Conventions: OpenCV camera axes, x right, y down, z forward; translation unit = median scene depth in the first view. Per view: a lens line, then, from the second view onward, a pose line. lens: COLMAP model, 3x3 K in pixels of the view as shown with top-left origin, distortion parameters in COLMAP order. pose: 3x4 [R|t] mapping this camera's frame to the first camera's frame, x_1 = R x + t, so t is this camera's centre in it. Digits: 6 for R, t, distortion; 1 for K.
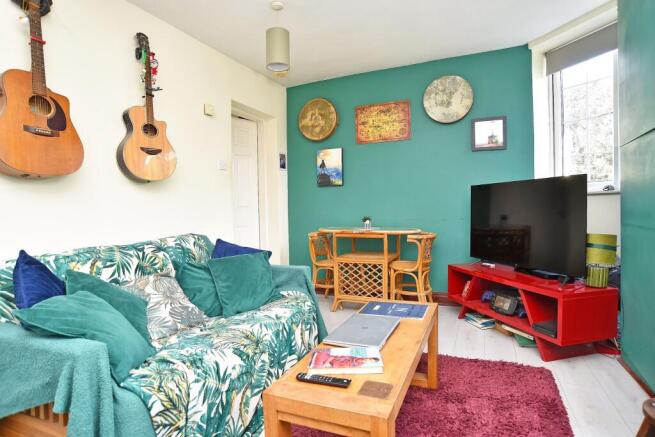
lens RADIAL K [[346.1, 0, 327.5], [0, 346.1, 218.5], [0, 0, 1]] dist [-0.101020, 0.060877]
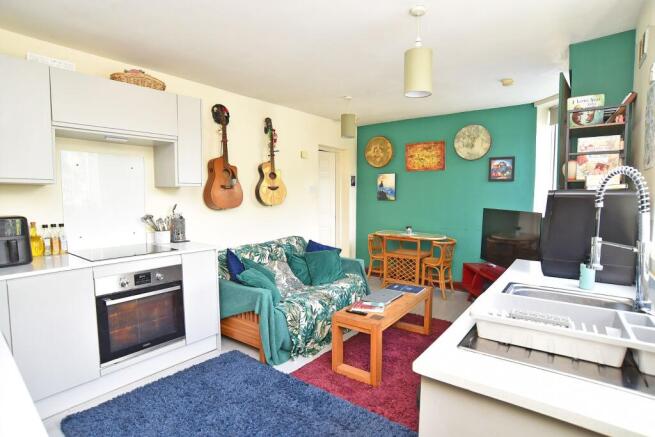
lens RADIAL K [[338.5, 0, 327.5], [0, 338.5, 218.5], [0, 0, 1]] dist [-0.068443, 0.000450]
pose [[0.973750, 0.036648, -0.224649, 0.140364], [-0.024948, 0.998191, 0.054703, -0.146886], [0.226247, -0.047662, 0.972903, -0.624713]]
